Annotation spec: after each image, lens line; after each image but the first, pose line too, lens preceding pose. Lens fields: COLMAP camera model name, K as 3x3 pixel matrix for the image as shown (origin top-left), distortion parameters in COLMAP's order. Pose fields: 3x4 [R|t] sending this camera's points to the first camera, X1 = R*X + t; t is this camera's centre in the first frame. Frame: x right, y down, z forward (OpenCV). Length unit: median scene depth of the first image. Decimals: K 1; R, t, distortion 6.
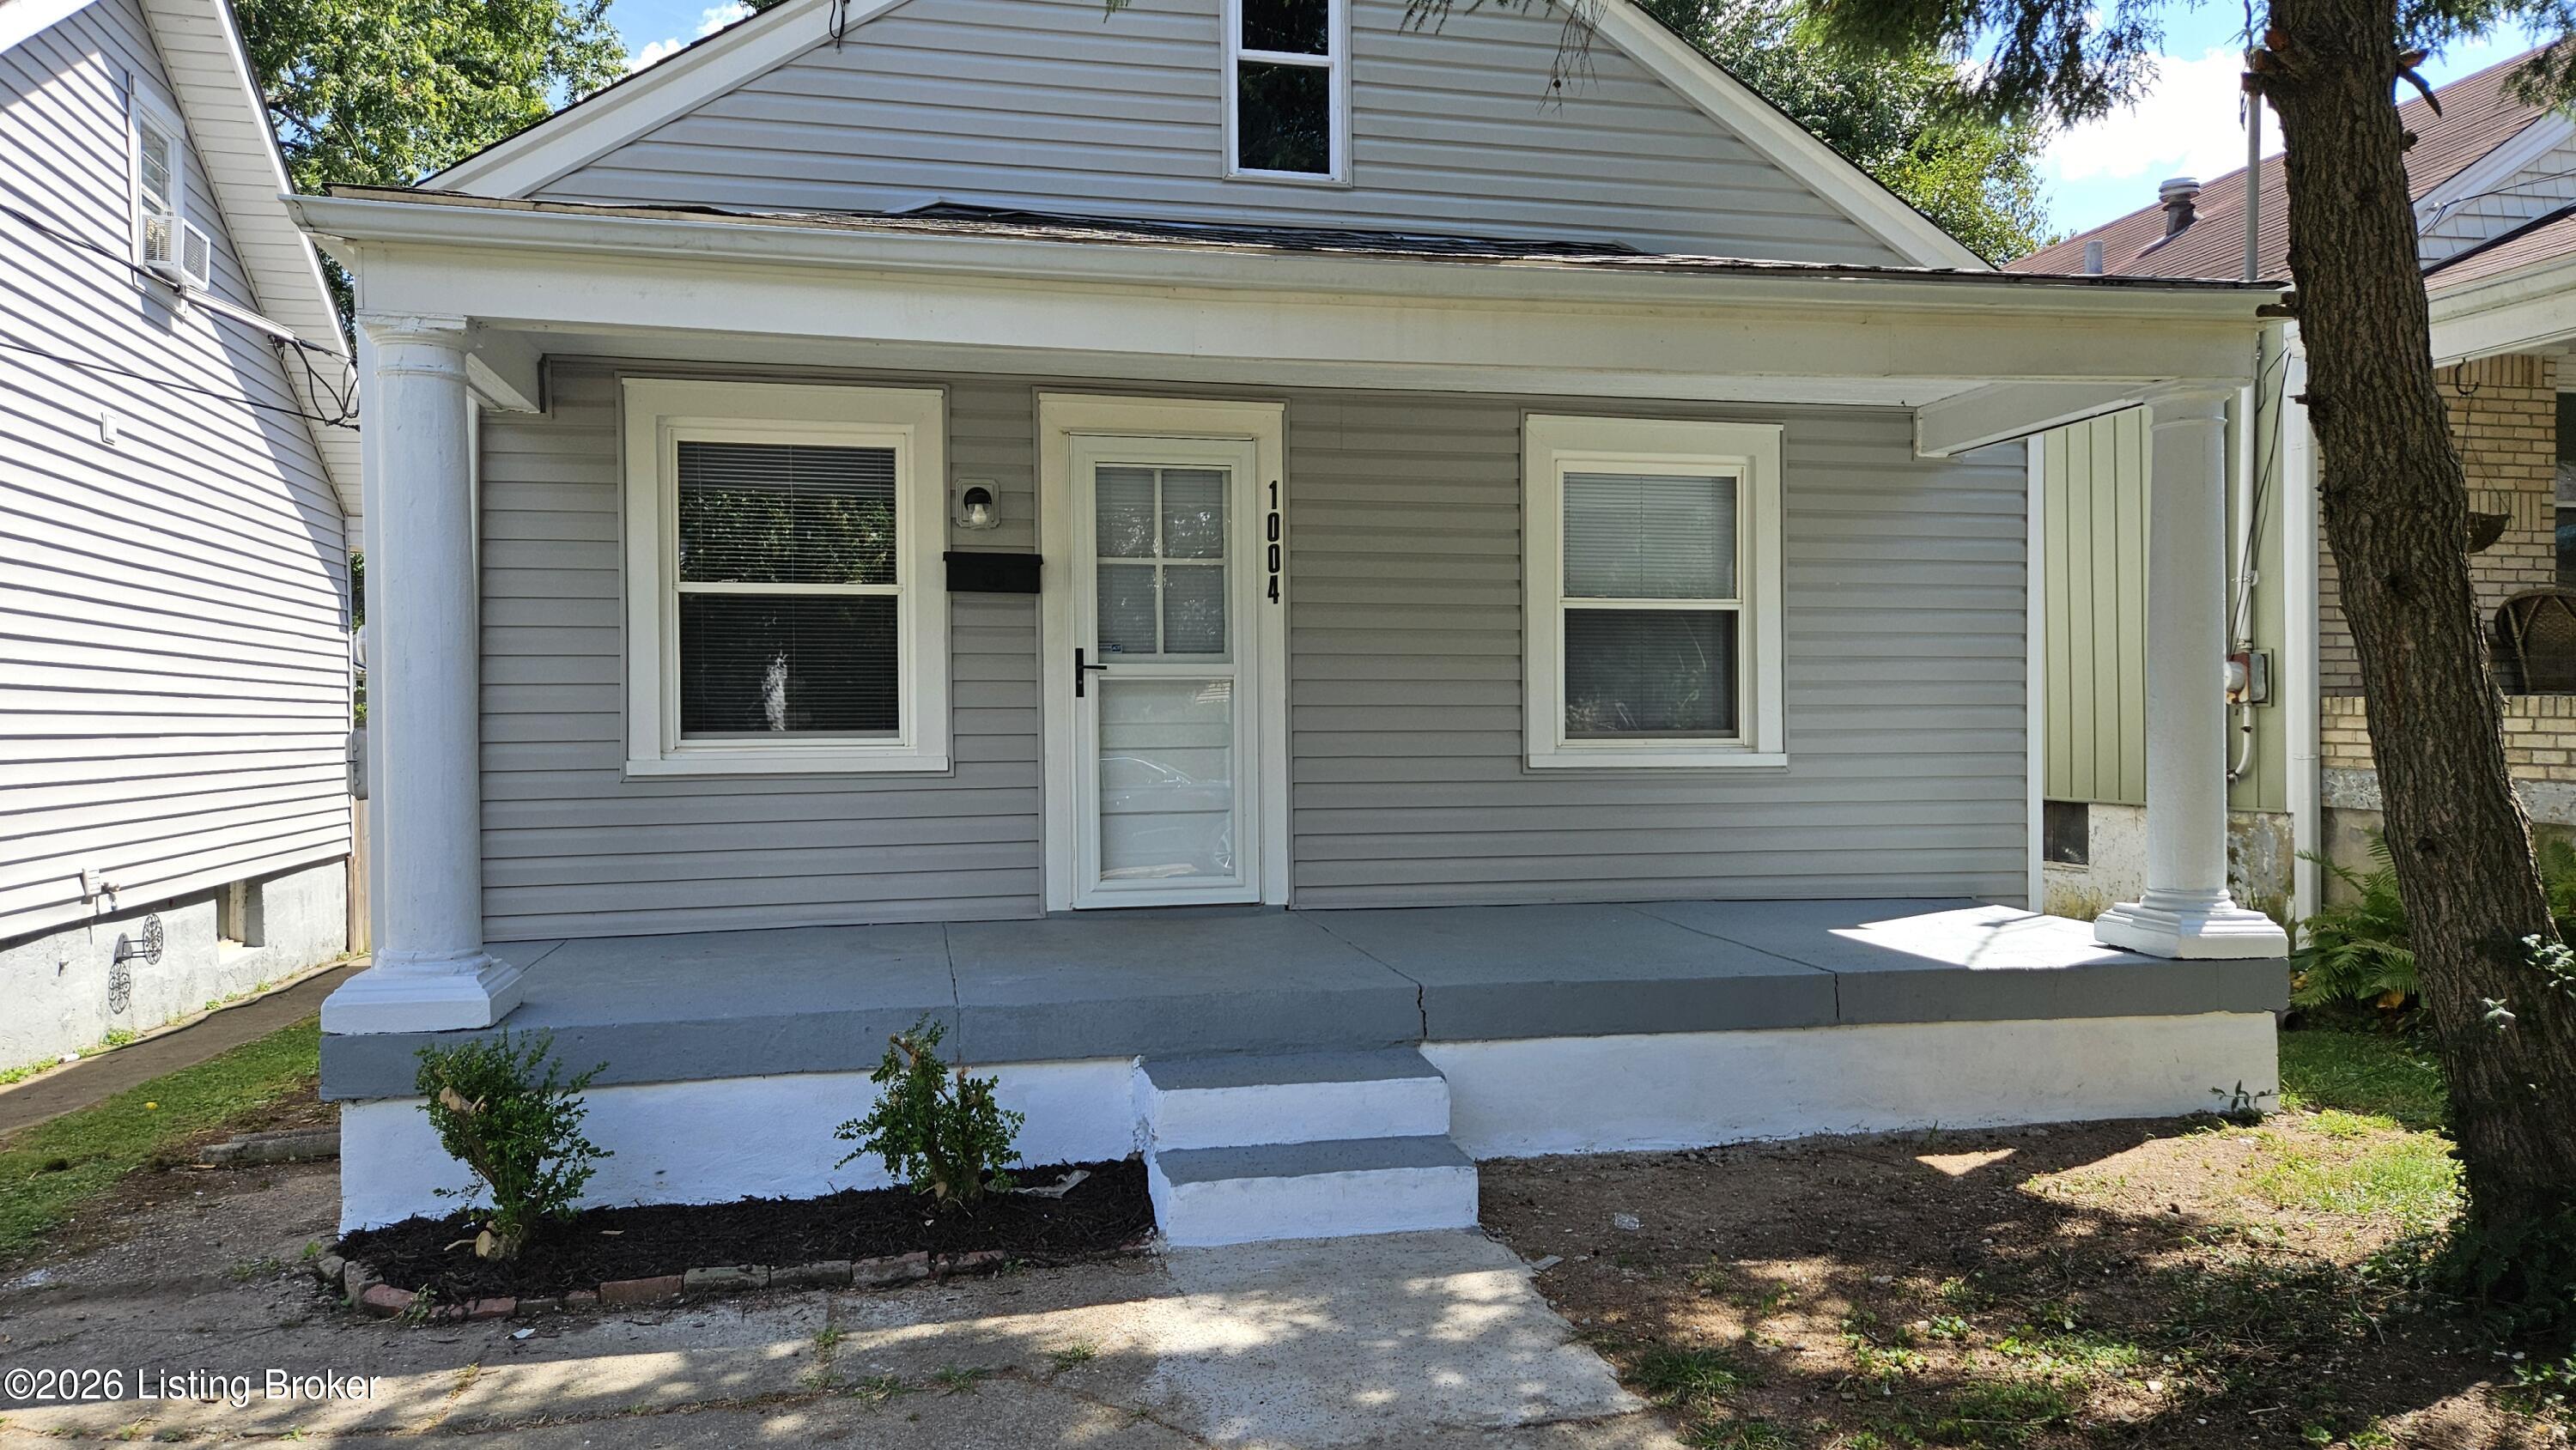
lens RADIAL K [[1744.0, 0, 1273.0], [0, 1744.0, 738.6], [0, 0, 1]] dist [0.061793, -0.006064]
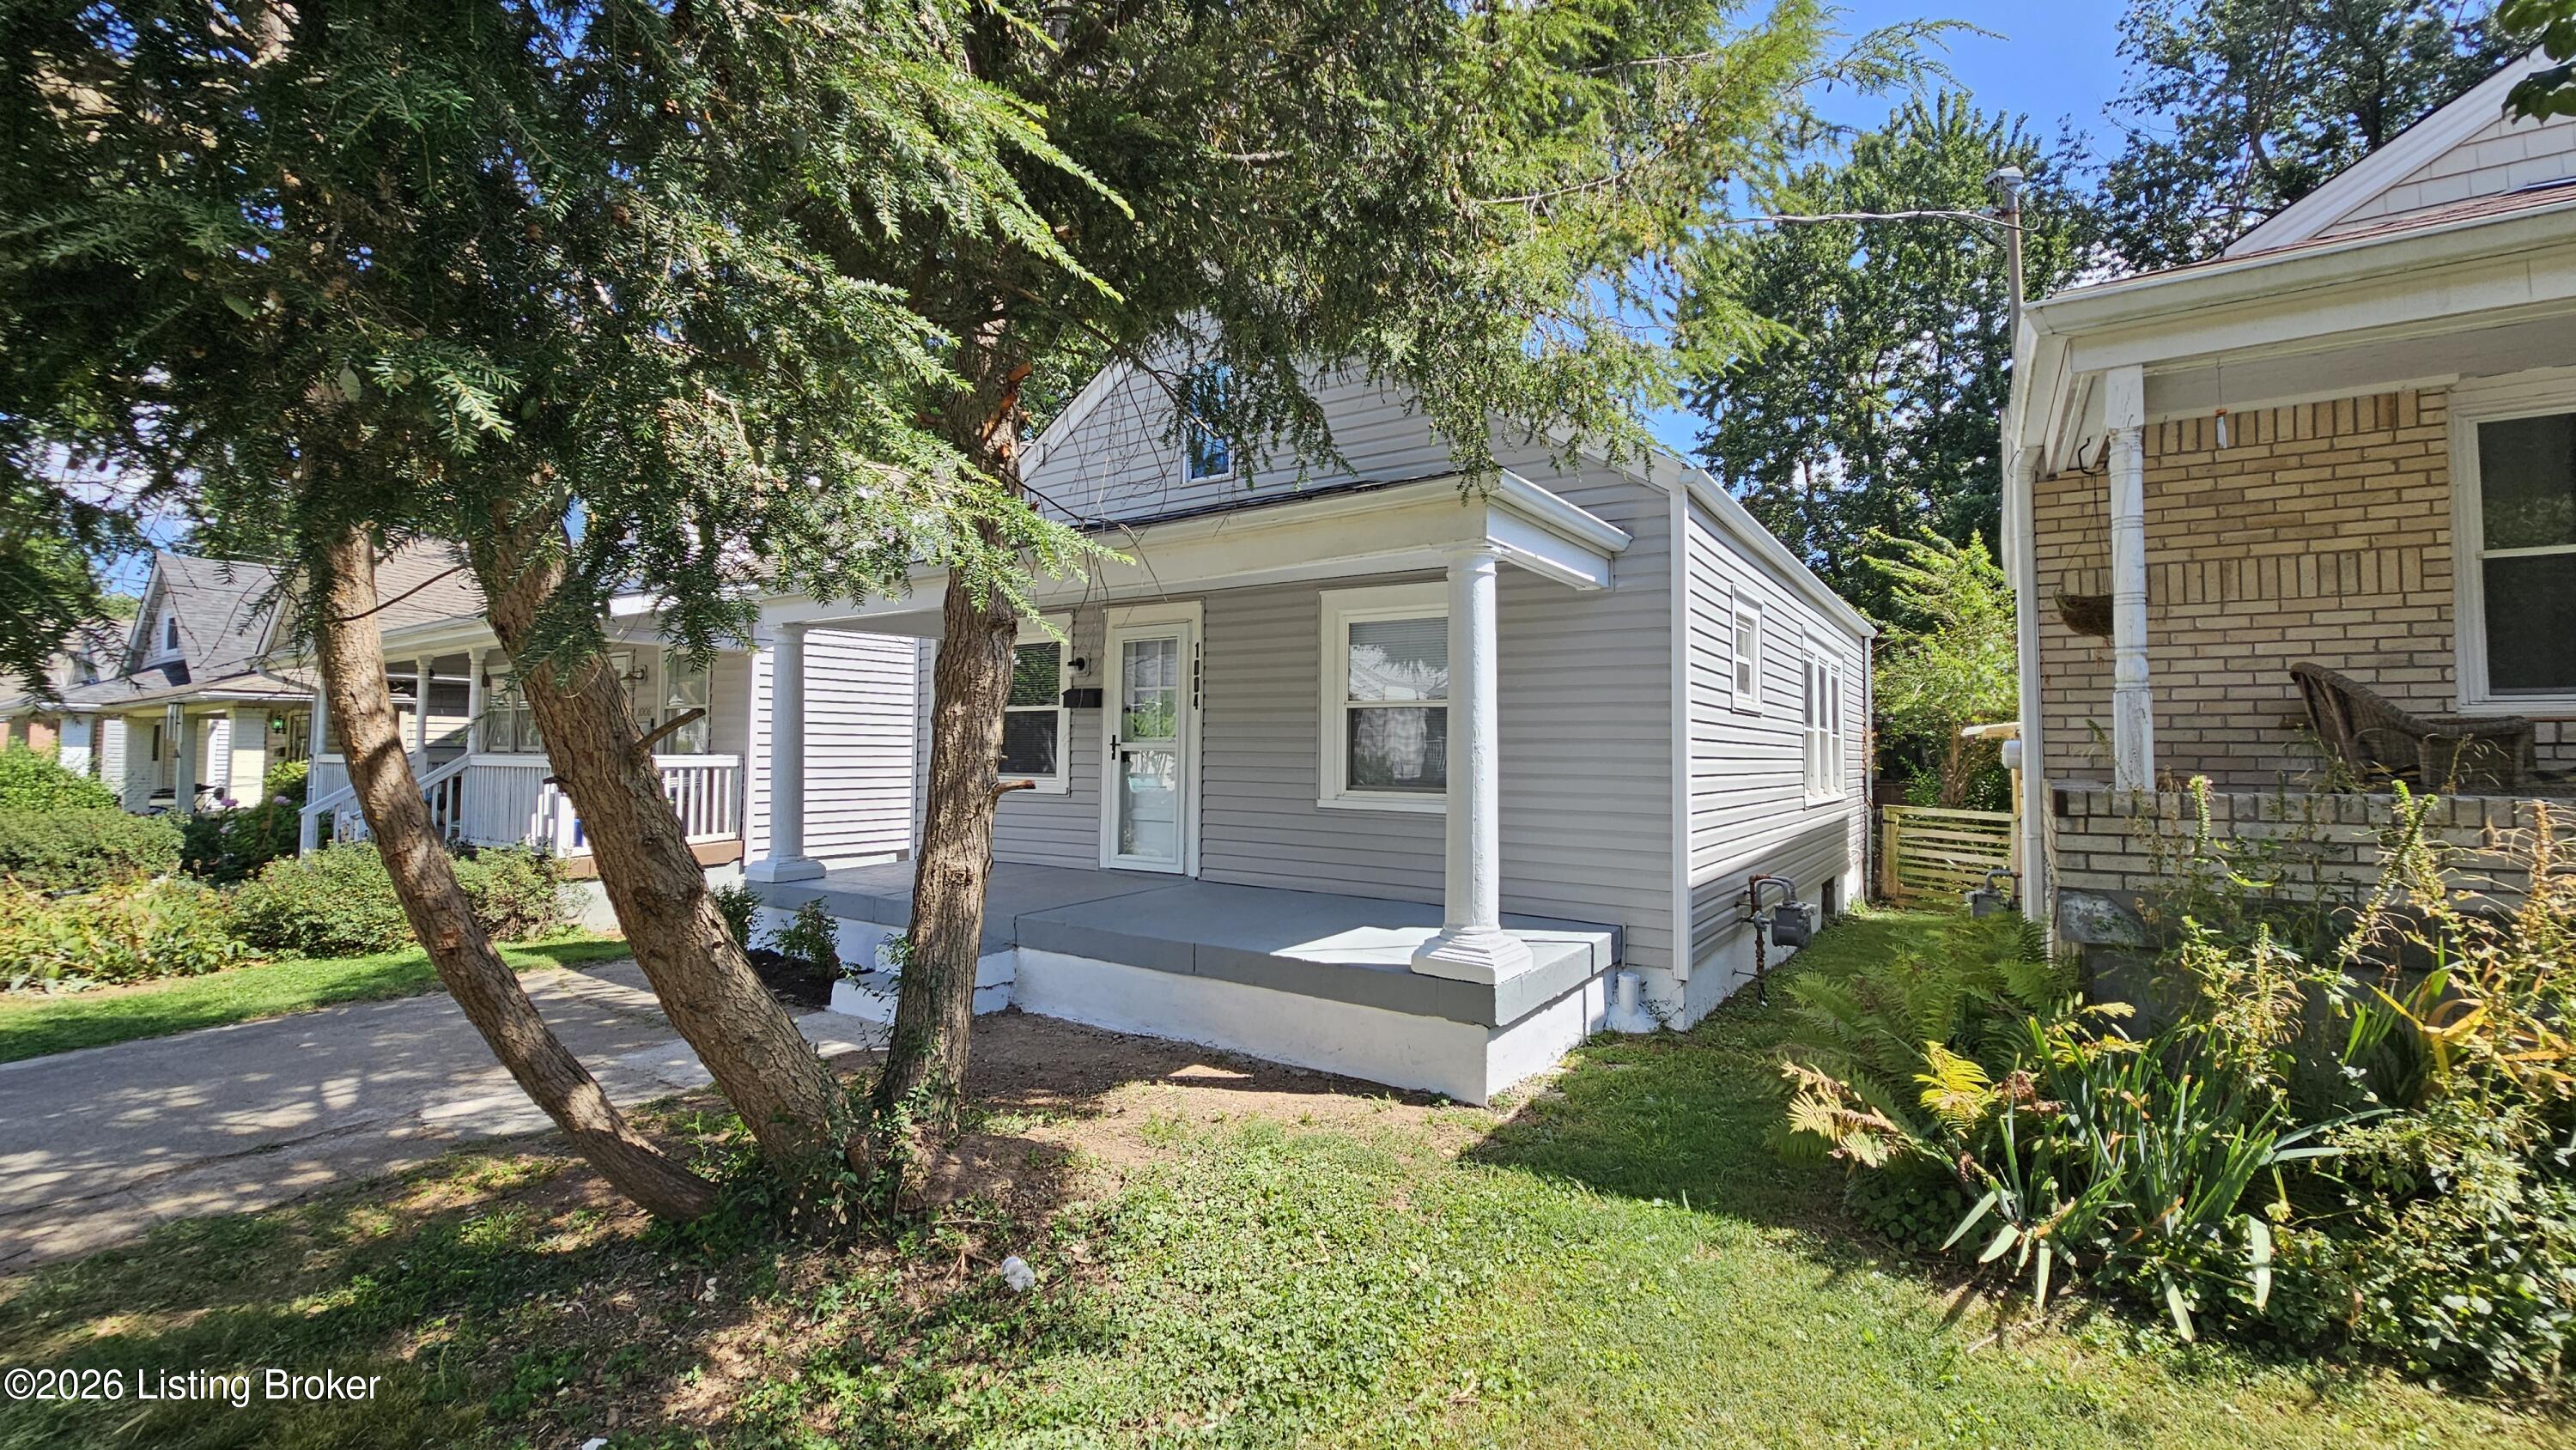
lens RADIAL K [[1060.5, 0, 1294.0], [0, 1060.5, 721.1], [0, 0, 1]] dist [0.003927, -0.000128]
pose [[0.682291, -0.010602, -0.731004, 0.914117], [-0.019973, 0.999251, -0.033134, -0.032137], [0.730808, 0.037208, 0.681568, 0.334644]]
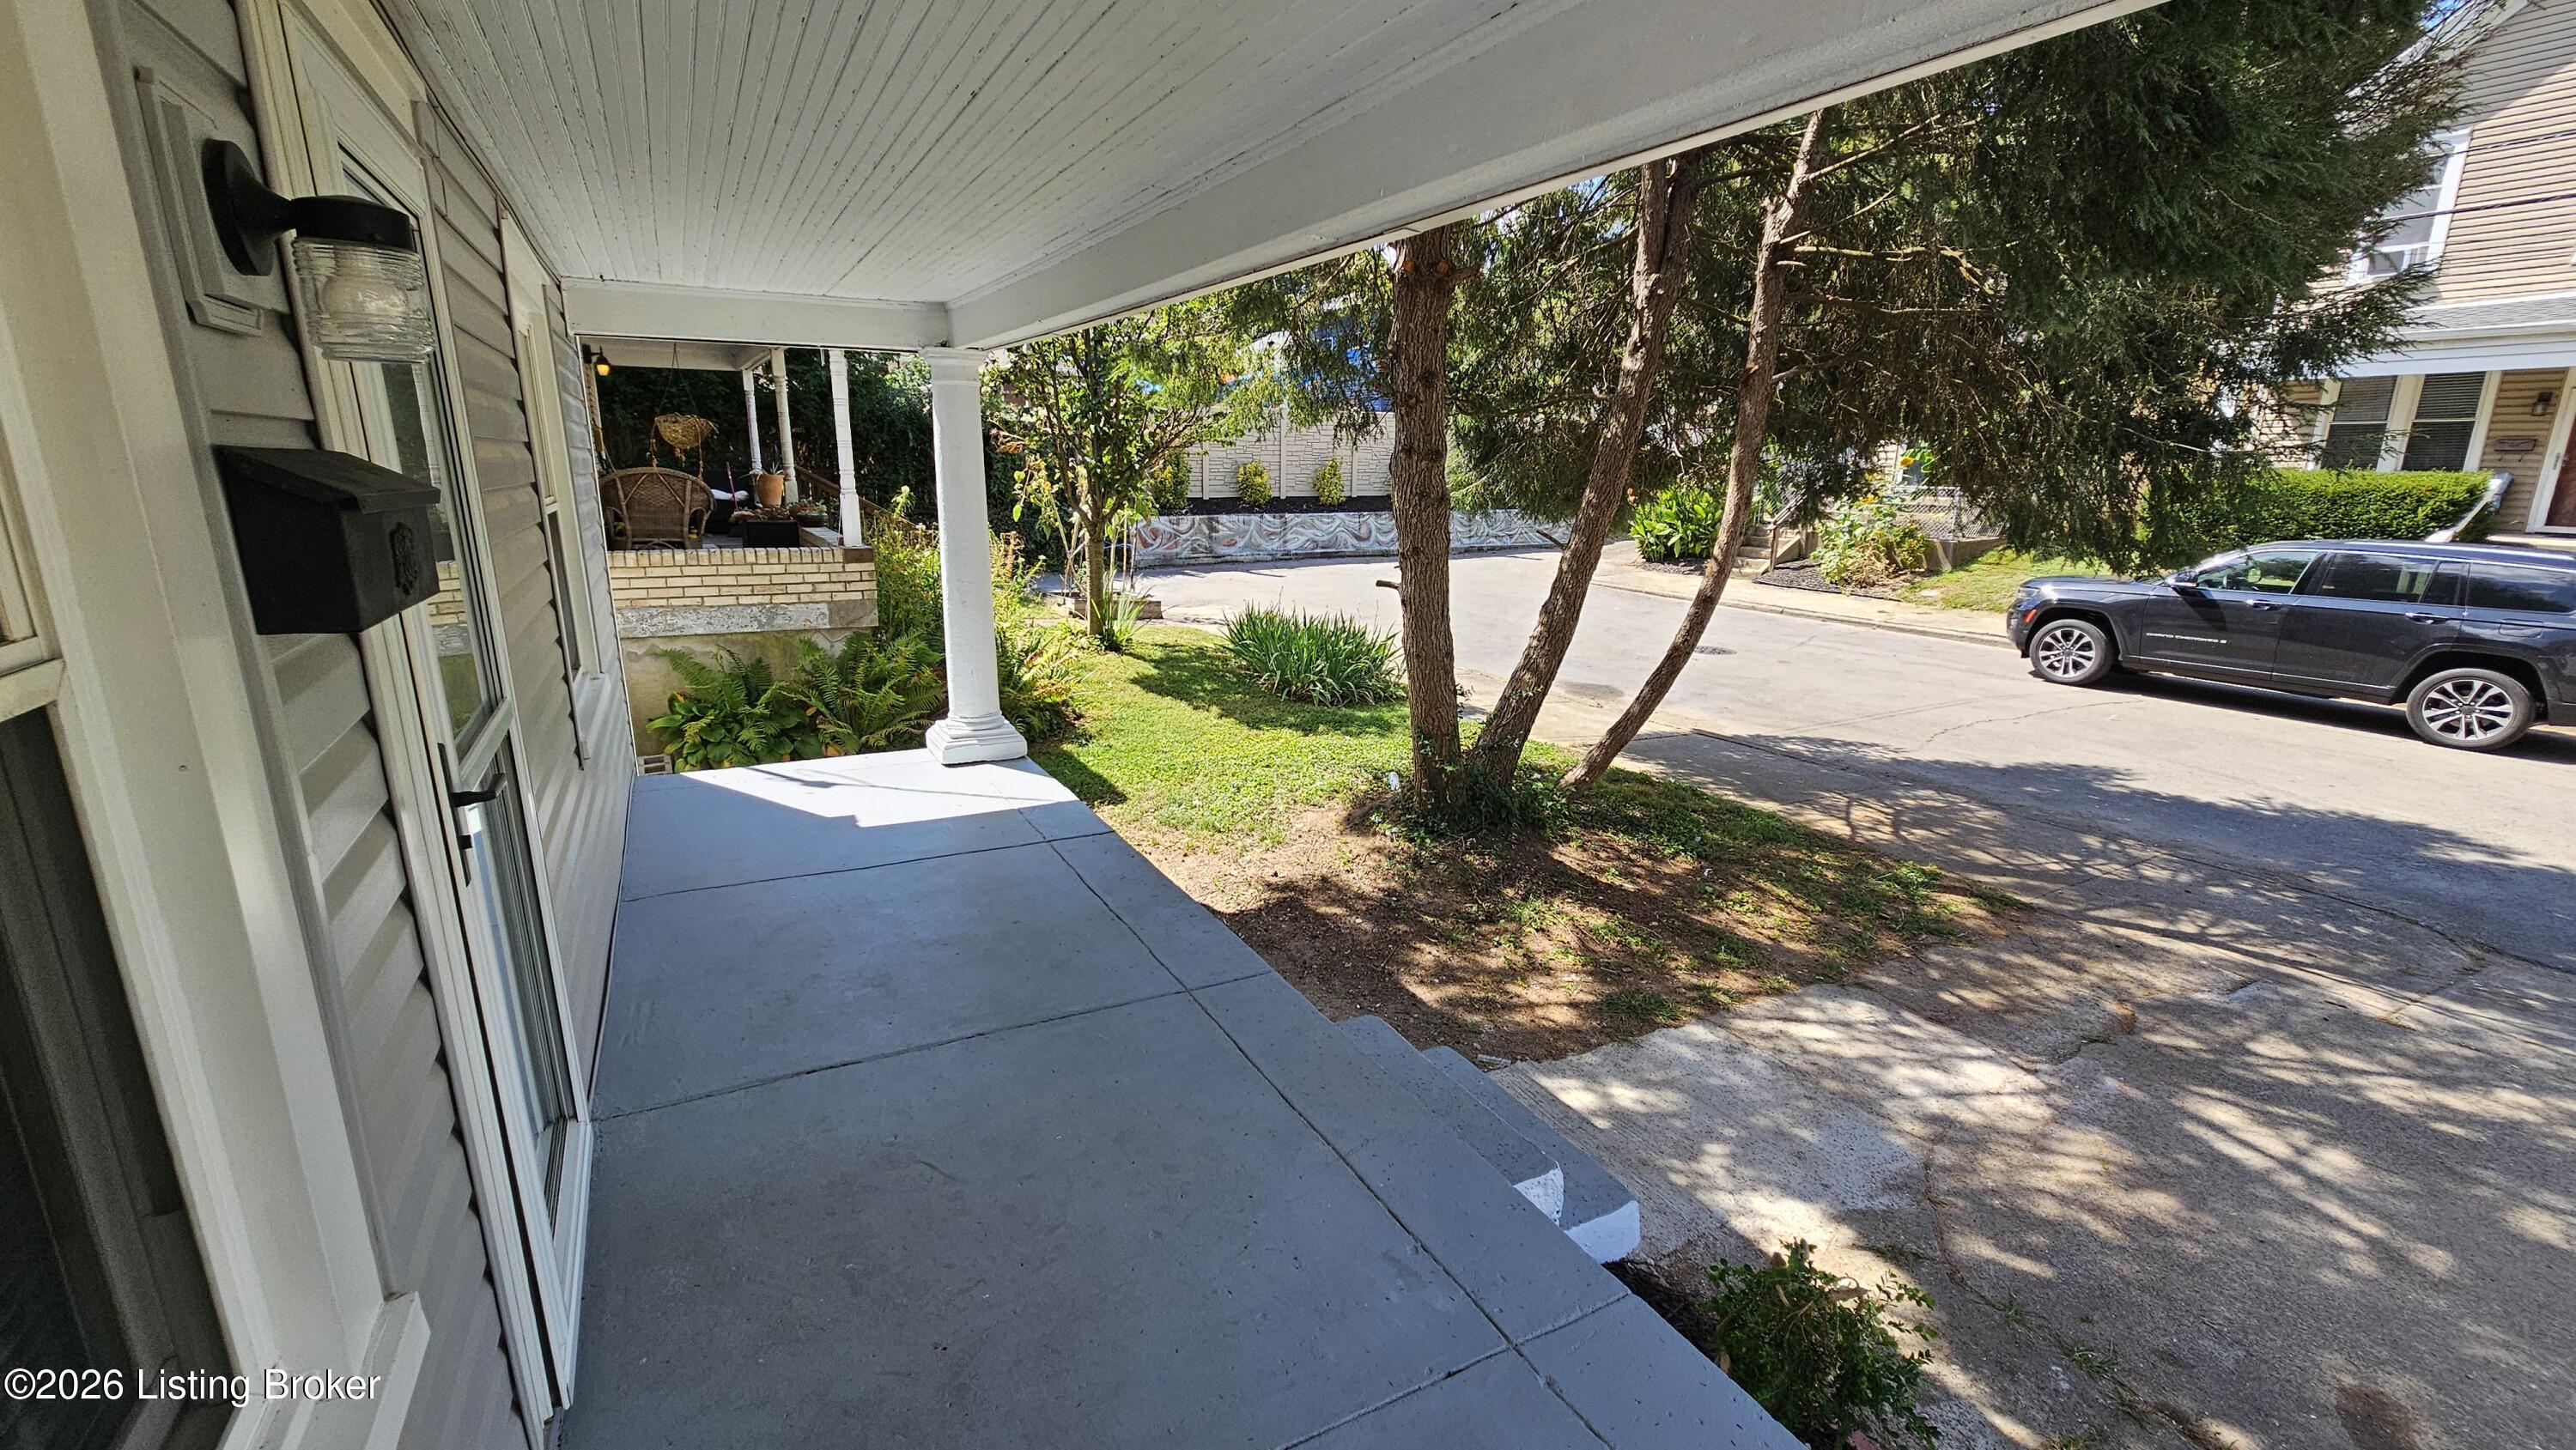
lens RADIAL K [[1060.5, 0, 1278.9], [0, 1060.5, 726.0], [0, 0, 1]] dist [0.003927, -0.000128]
pose [[-0.286960, -0.235455, 0.928555, -0.324230], [0.004240, 0.969001, 0.247021, -0.107213], [-0.957933, 0.074823, -0.277066, 0.914549]]
